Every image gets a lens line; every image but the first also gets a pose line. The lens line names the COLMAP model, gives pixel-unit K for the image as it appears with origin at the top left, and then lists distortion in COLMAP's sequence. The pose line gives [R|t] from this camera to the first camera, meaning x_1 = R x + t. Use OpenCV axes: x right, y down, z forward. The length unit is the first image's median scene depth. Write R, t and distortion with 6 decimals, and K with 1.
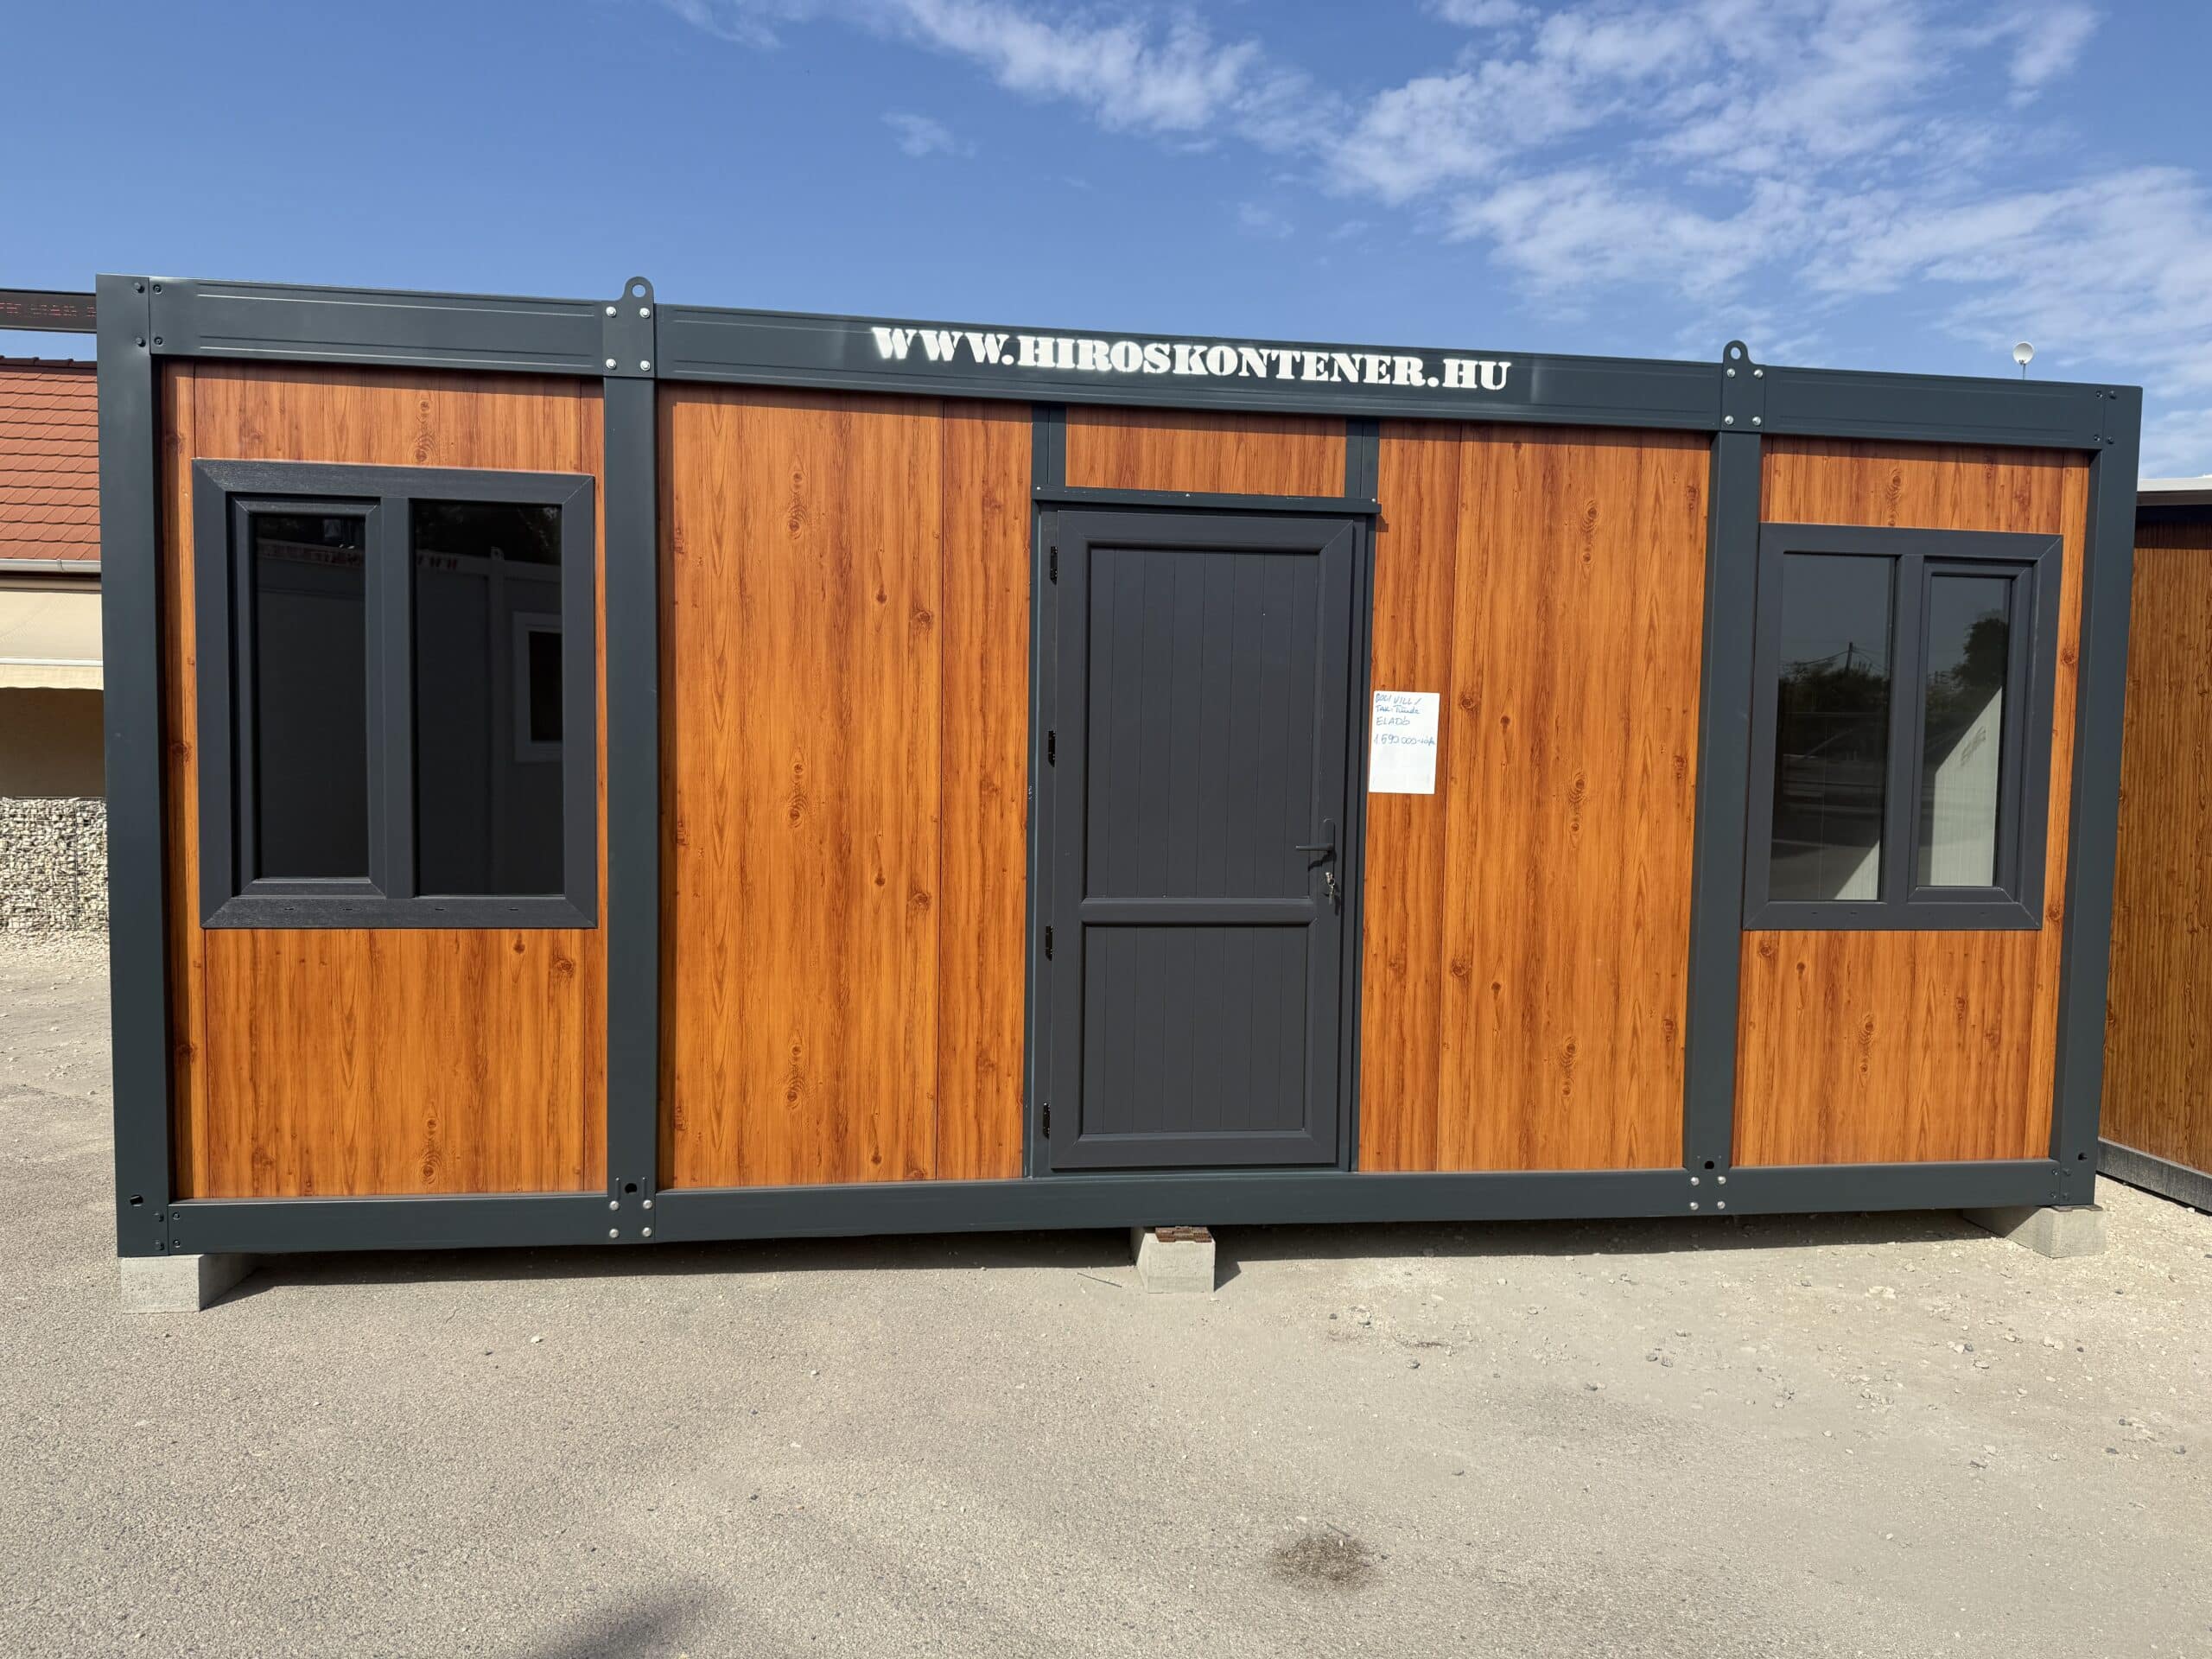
lens RADIAL K [[1619.0, 0, 1343.1], [0, 1619.0, 829.1], [0, 0, 1]] dist [0.046010, -0.071846]
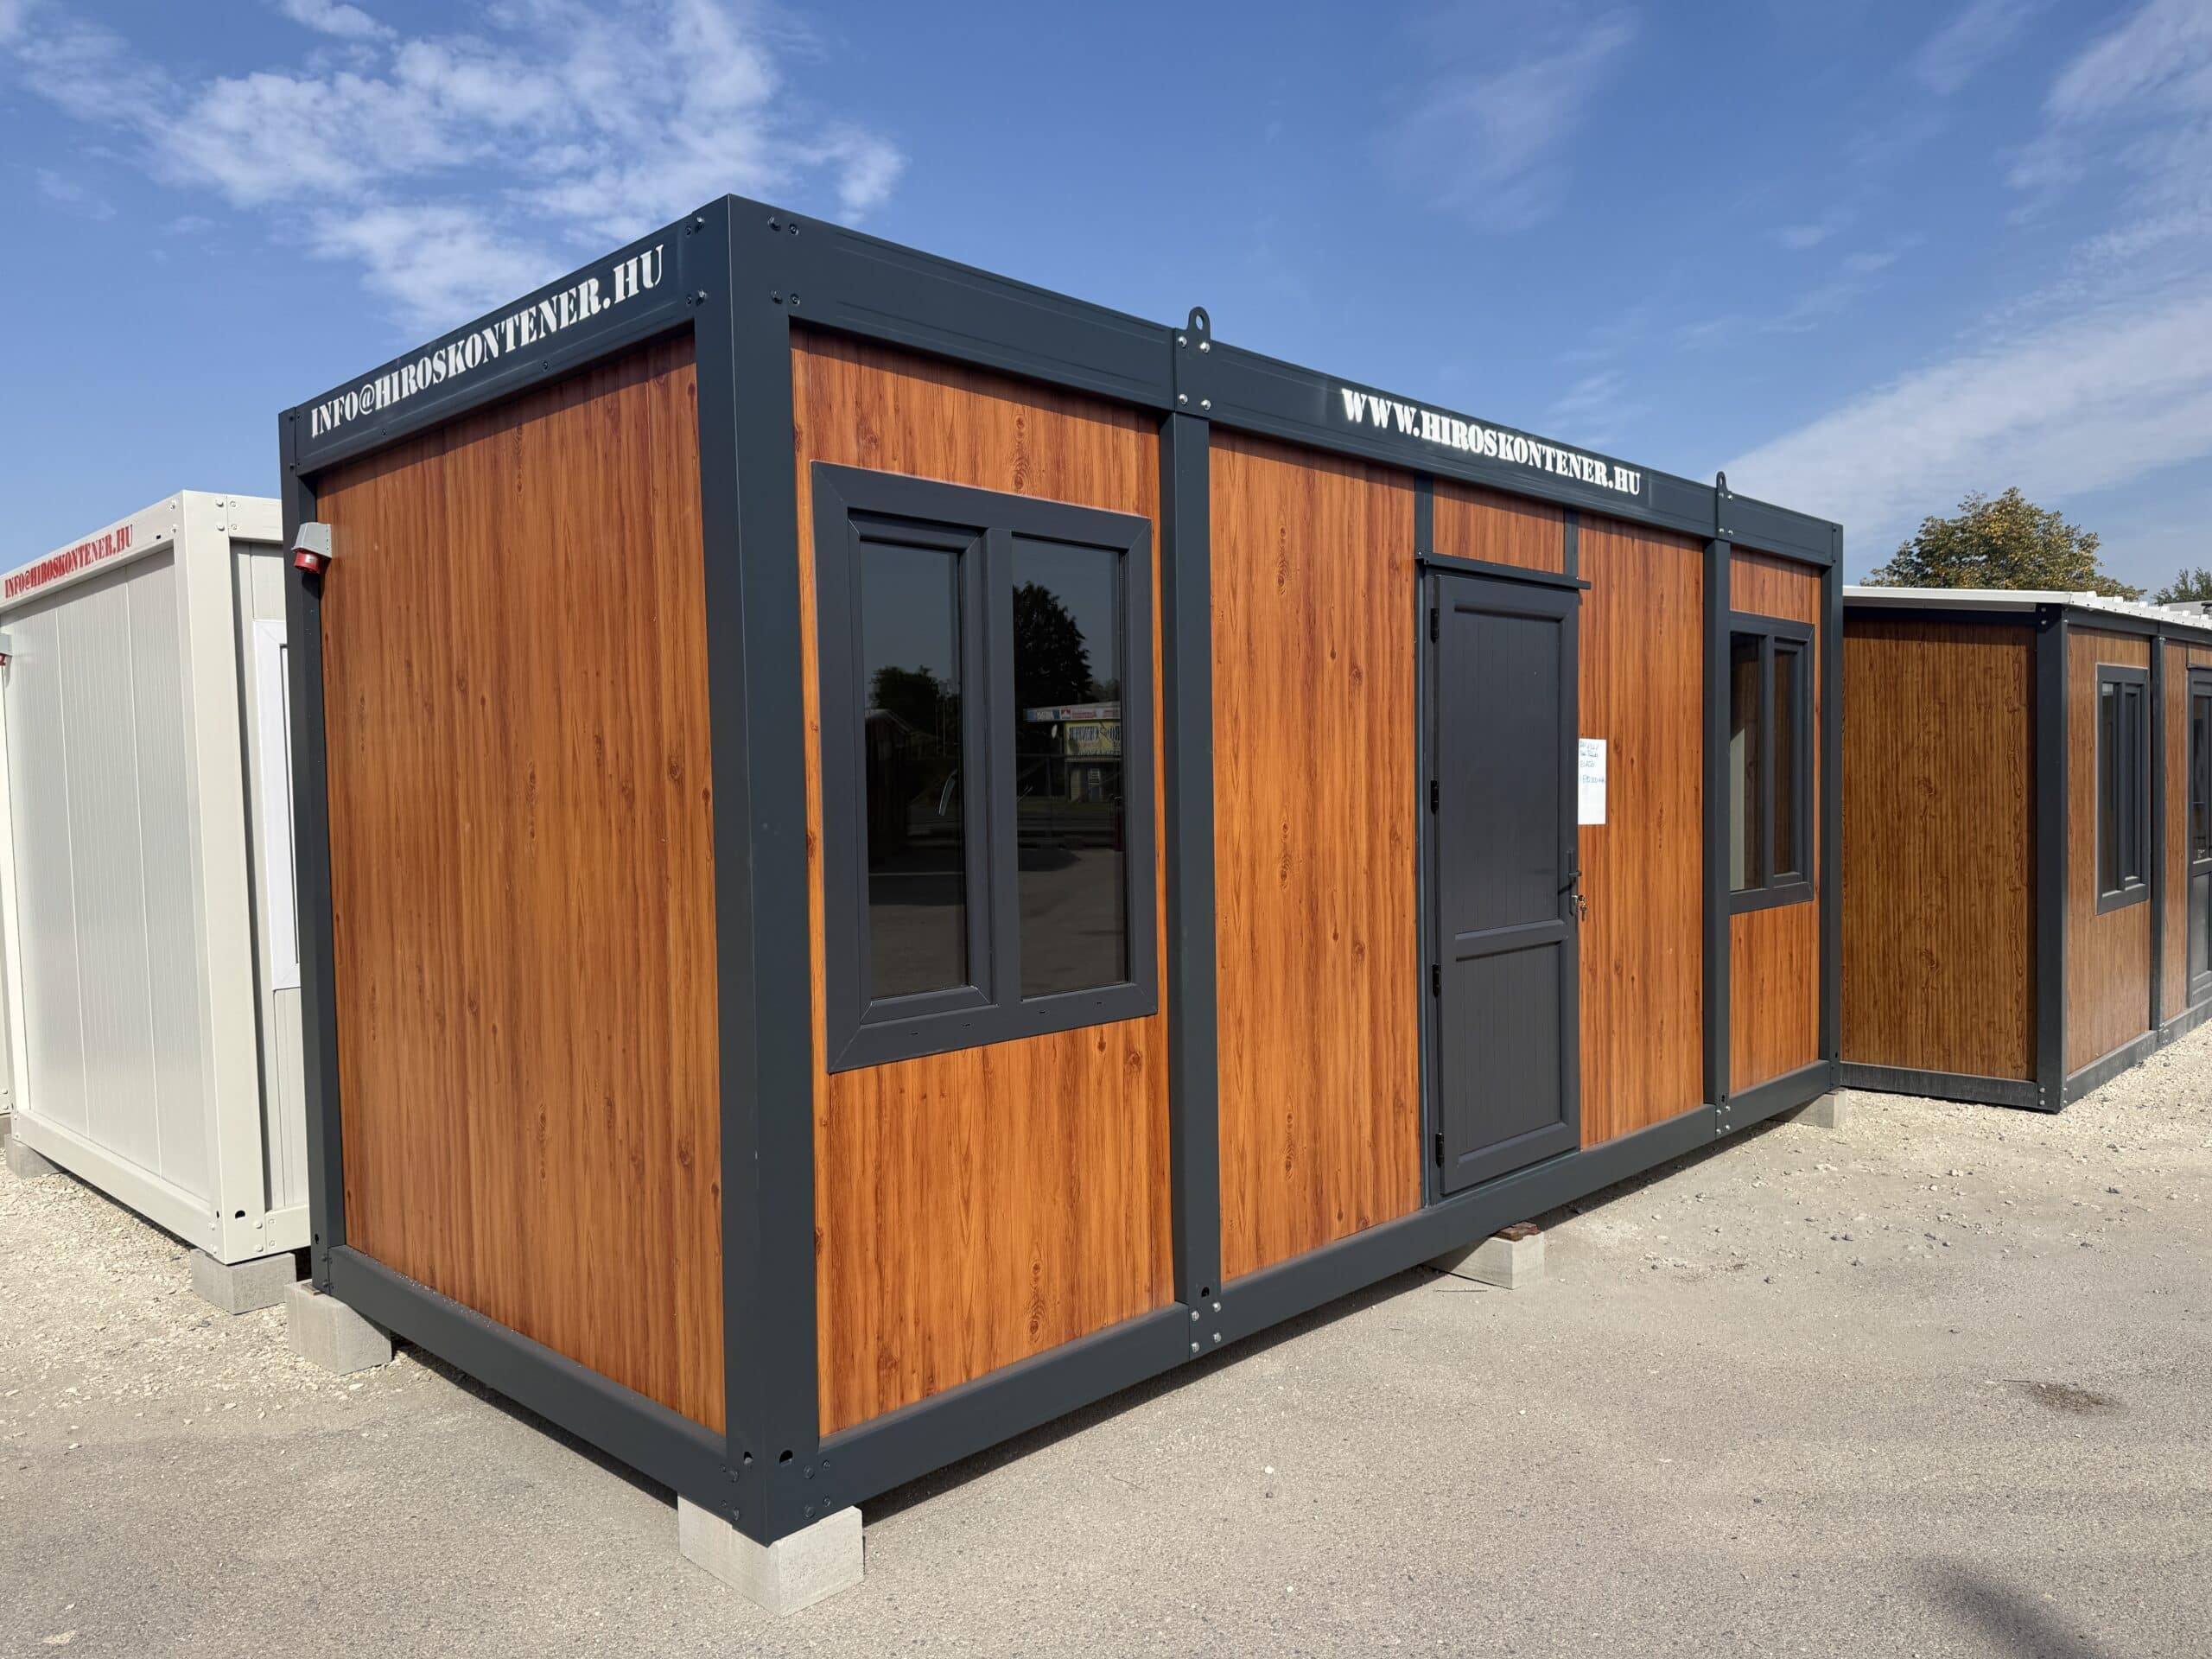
lens RADIAL K [[1564.2, 0, 1105.3], [0, 1564.2, 835.0], [0, 0, 1]] dist [0.009468, -0.005074]
pose [[0.795959, -0.054063, 0.602932, -0.967057], [0.068945, 0.997619, -0.001564, -0.038070], [-0.601412, 0.042814, 0.797791, 0.310269]]
